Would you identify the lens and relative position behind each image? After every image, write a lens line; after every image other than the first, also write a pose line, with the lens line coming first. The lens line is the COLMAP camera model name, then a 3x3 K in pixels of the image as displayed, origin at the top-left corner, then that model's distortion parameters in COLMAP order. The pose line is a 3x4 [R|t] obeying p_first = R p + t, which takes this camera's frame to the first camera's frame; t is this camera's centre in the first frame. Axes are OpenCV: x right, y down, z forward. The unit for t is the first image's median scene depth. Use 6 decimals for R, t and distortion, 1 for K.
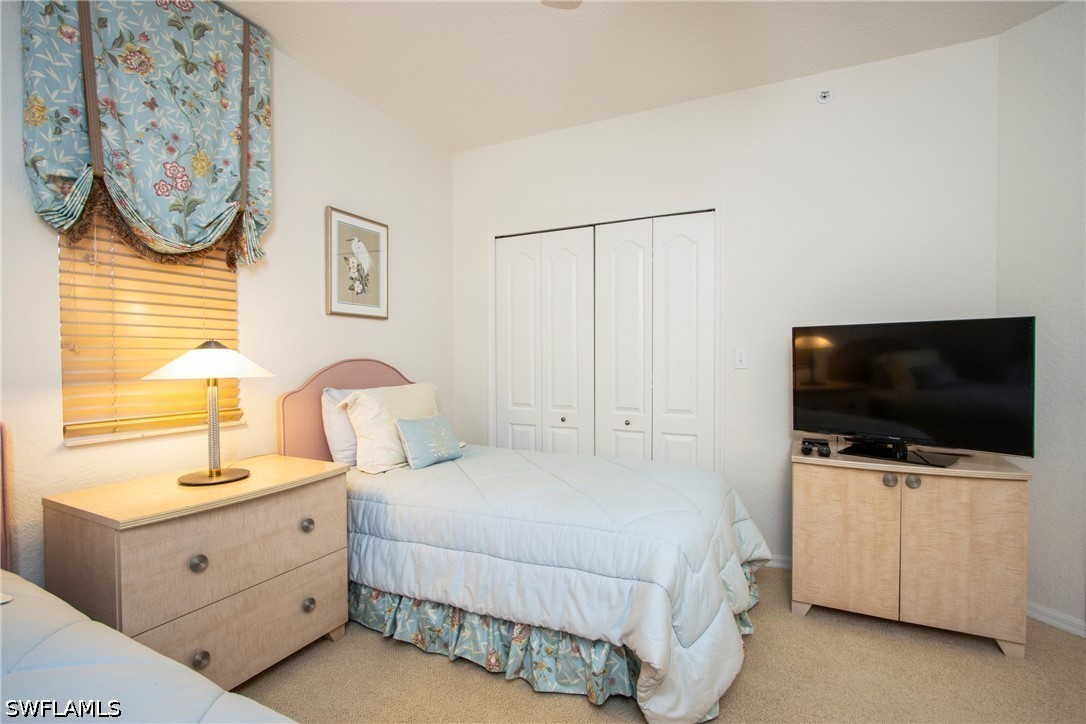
lens RADIAL K [[509.5, 0, 543.0], [0, 509.5, 359.2], [0, 0, 1]] dist [-0.002451, -0.000442]
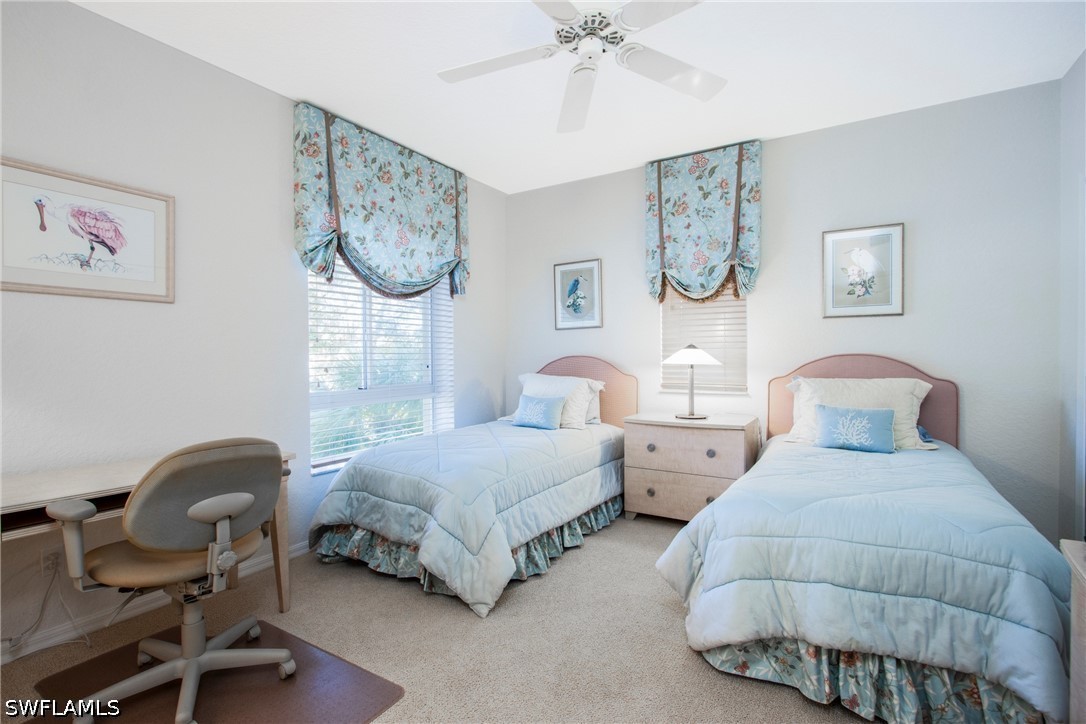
lens RADIAL K [[509.5, 0, 543.9], [0, 509.5, 361.6], [0, 0, 1]] dist [-0.002451, -0.000442]
pose [[-0.081678, 0.019027, -0.996477, 1.115807], [0.004079, 0.999816, 0.018757, -0.009117], [0.996650, -0.002533, -0.081741, 0.522010]]
